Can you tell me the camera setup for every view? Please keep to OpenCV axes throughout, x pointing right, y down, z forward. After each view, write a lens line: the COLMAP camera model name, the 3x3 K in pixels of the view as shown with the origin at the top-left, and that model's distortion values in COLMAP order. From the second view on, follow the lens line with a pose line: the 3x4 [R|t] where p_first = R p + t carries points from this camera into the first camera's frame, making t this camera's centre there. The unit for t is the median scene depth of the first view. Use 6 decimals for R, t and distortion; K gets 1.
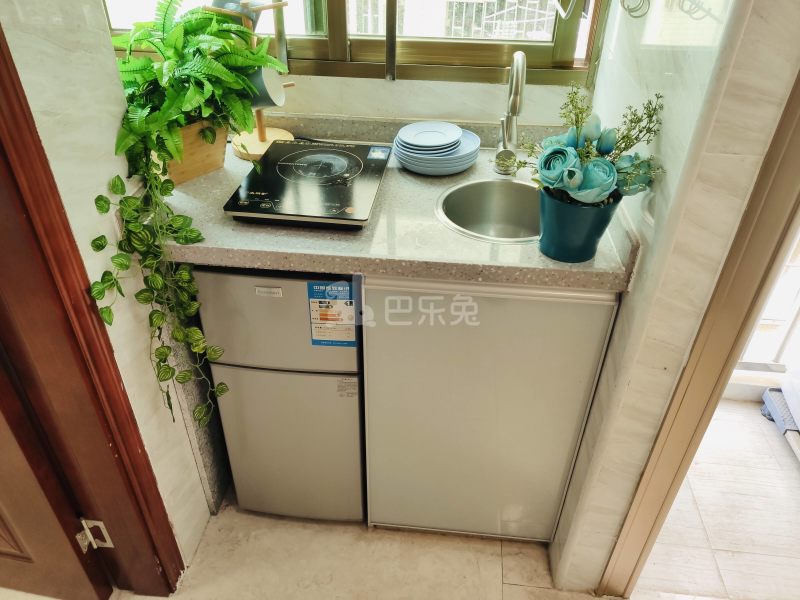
lens RADIAL K [[624.8, 0, 400.0], [0, 624.8, 300.0], [0, 0, 1]] dist [-0.001374, -0.001017]
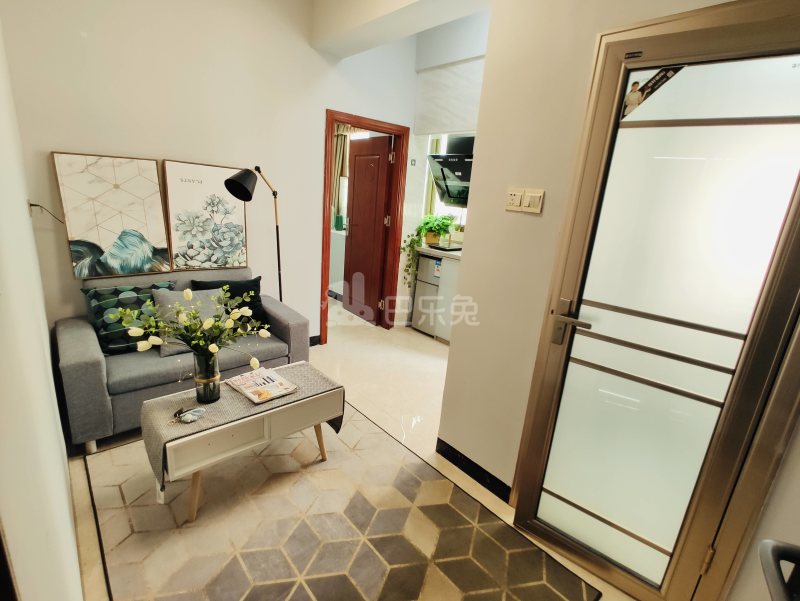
lens RADIAL K [[391.0, 0, 400.0], [0, 391.0, 300.5], [0, 0, 1]] dist [-0.000953, 0.001186]
pose [[0.737430, 0.222518, -0.637717, 1.782580], [-0.454687, 0.861737, -0.225096, 1.131106], [0.499457, 0.455954, 0.736647, -1.348771]]
